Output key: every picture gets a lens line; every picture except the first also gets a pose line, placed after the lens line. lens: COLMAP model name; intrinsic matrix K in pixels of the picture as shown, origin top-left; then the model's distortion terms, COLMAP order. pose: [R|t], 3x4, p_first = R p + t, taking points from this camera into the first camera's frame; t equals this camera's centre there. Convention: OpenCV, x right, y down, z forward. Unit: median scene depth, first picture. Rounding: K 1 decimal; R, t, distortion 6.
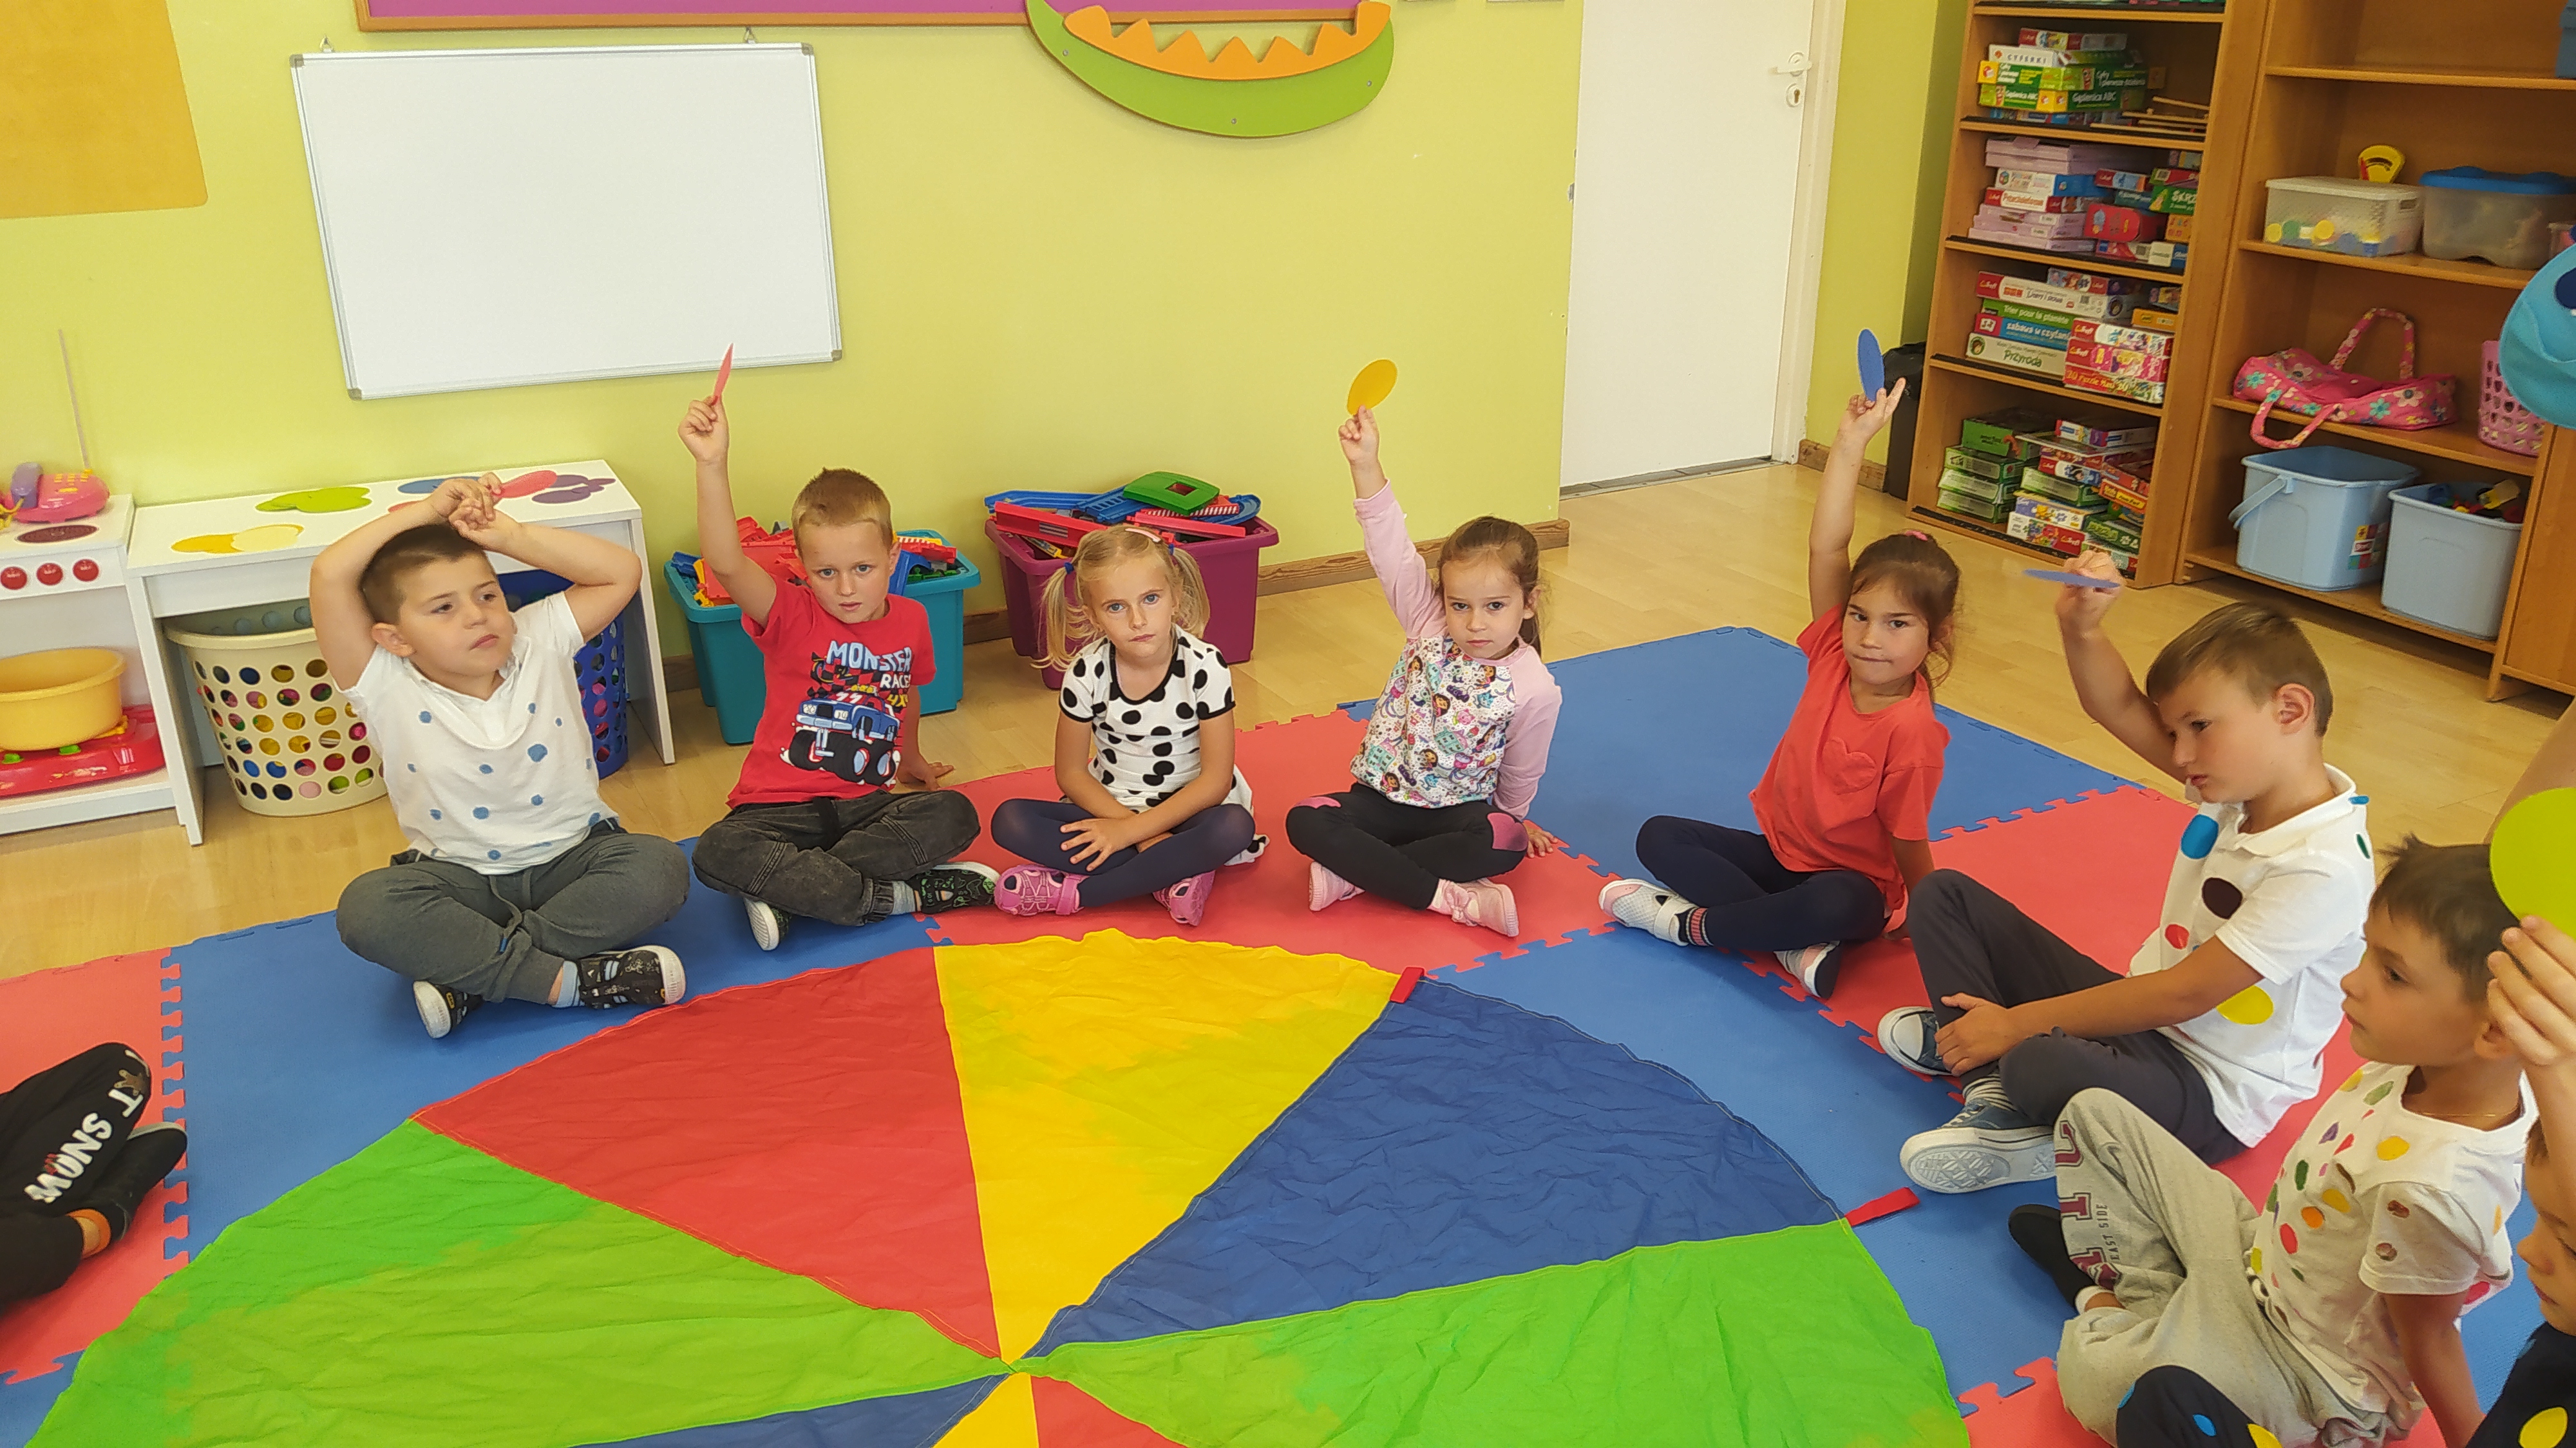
lens RADIAL K [[1911.8, 0, 1285.5], [0, 1911.8, 712.1], [0, 0, 1]] dist [0.065944, -0.106370]
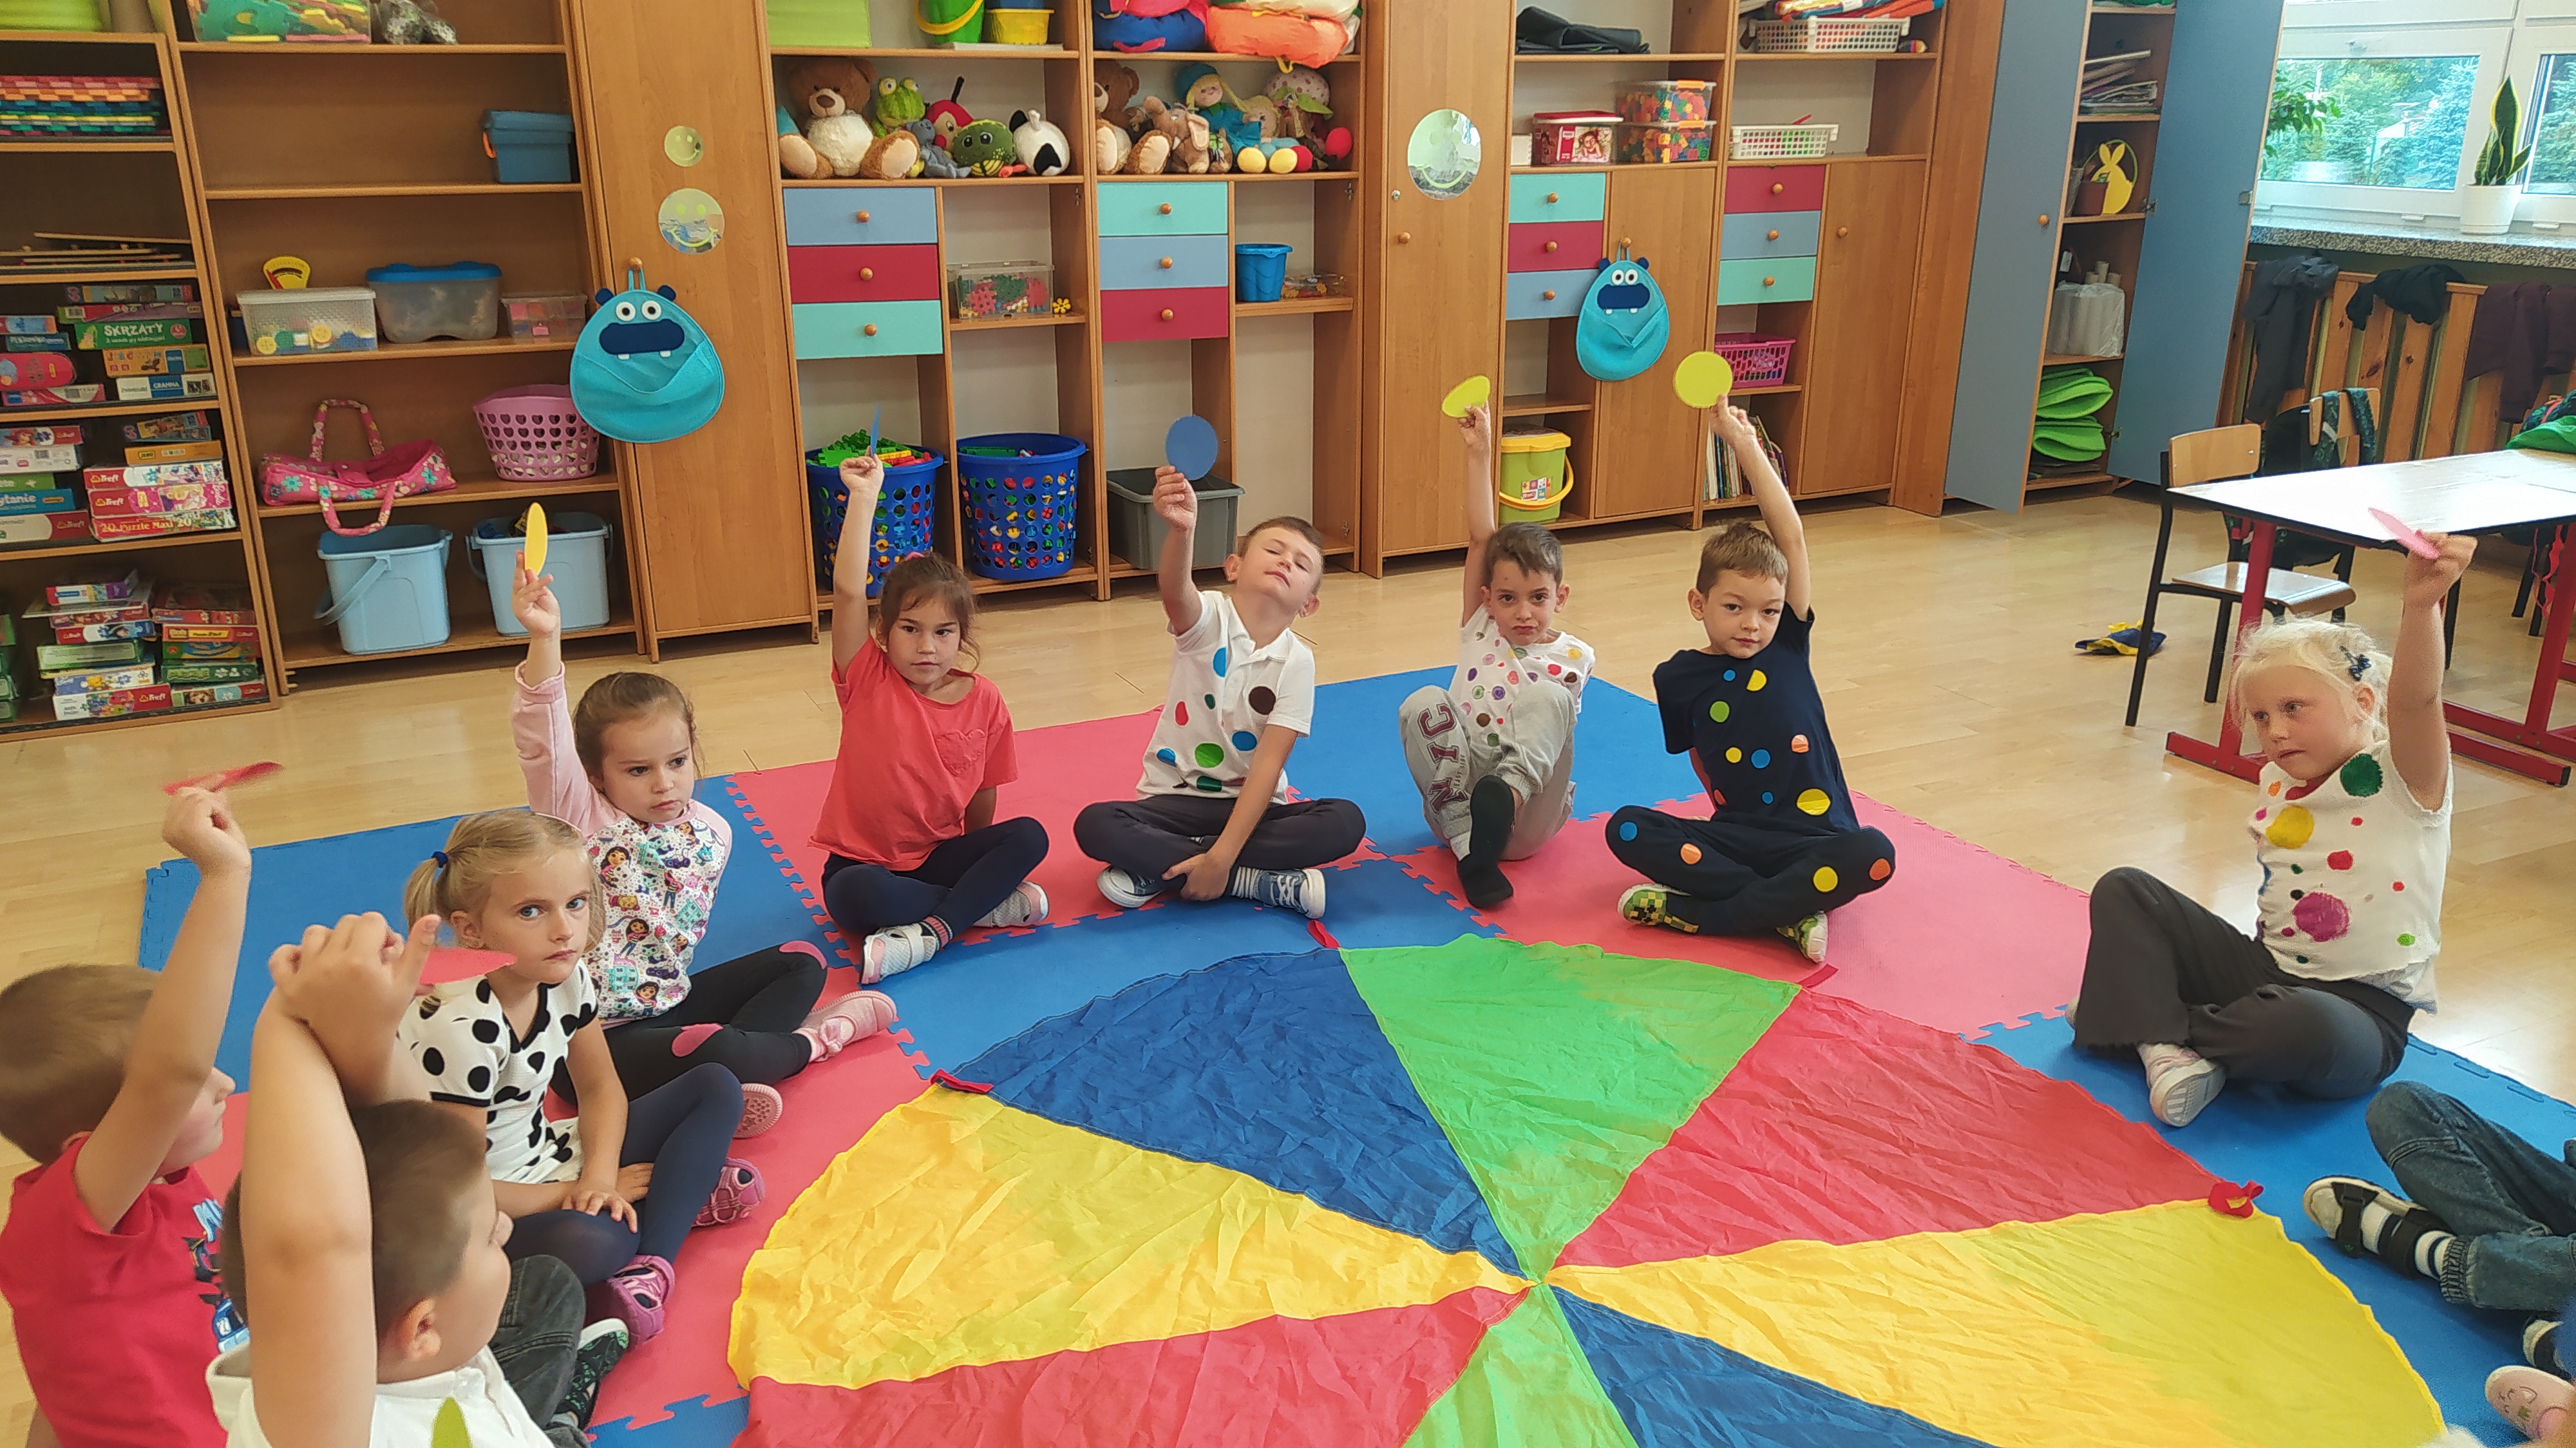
lens RADIAL K [[1911.8, 0, 1298.0], [0, 1911.8, 717.4], [0, 0, 1]] dist [0.065944, -0.106370]
pose [[0.022677, -0.301141, 0.953310, -0.488718], [0.360744, 0.891778, 0.273122, -0.139215], [-0.932389, 0.337707, 0.128857, 0.375194]]
